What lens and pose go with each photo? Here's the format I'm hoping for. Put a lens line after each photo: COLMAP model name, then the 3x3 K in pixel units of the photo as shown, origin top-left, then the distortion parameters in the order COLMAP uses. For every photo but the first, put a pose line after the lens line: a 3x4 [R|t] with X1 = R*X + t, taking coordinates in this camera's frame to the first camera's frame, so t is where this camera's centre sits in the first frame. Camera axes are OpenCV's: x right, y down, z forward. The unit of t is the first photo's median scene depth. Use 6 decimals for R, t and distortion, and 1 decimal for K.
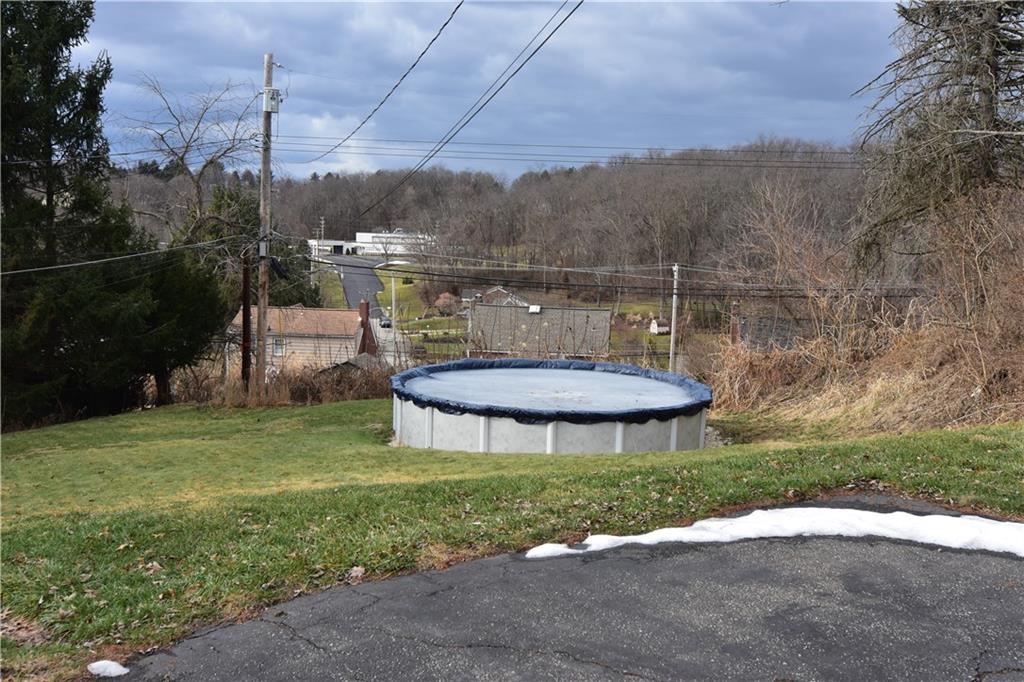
lens RADIAL K [[964.2, 0, 513.1], [0, 964.2, 325.3], [0, 0, 1]] dist [0.007260, -0.003338]
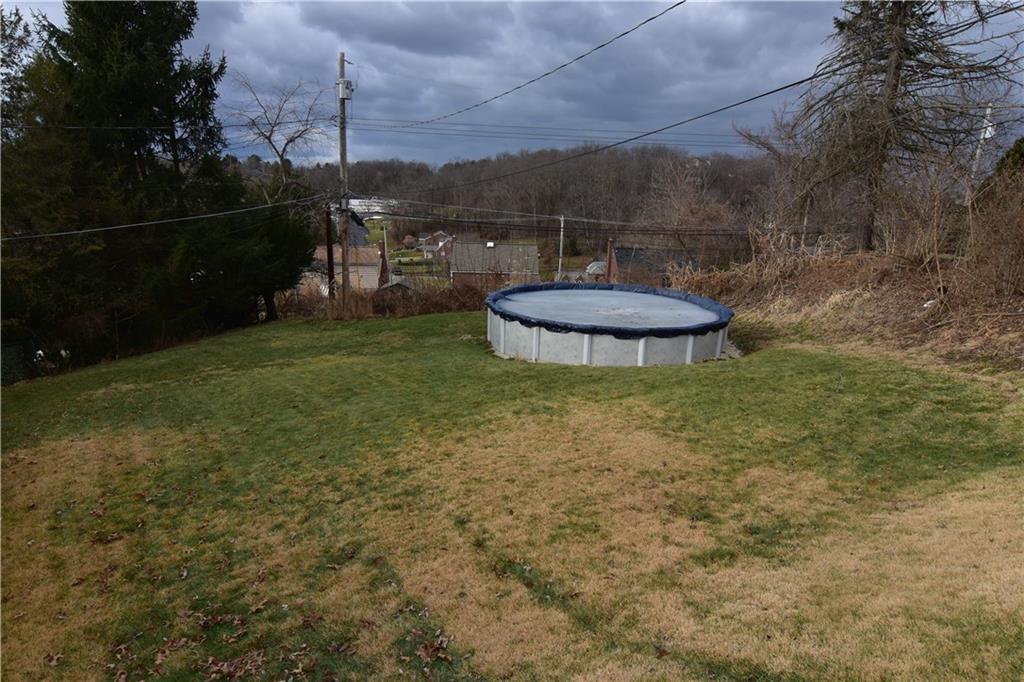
lens RADIAL K [[541.2, 0, 512.0], [0, 541.2, 341.0], [0, 0, 1]] dist [-0.005186, -0.001602]
pose [[0.991944, -0.037919, 0.120868, -0.126129], [0.018044, 0.986712, 0.161472, -0.007428], [-0.125385, -0.157990, 0.979448, 0.188733]]
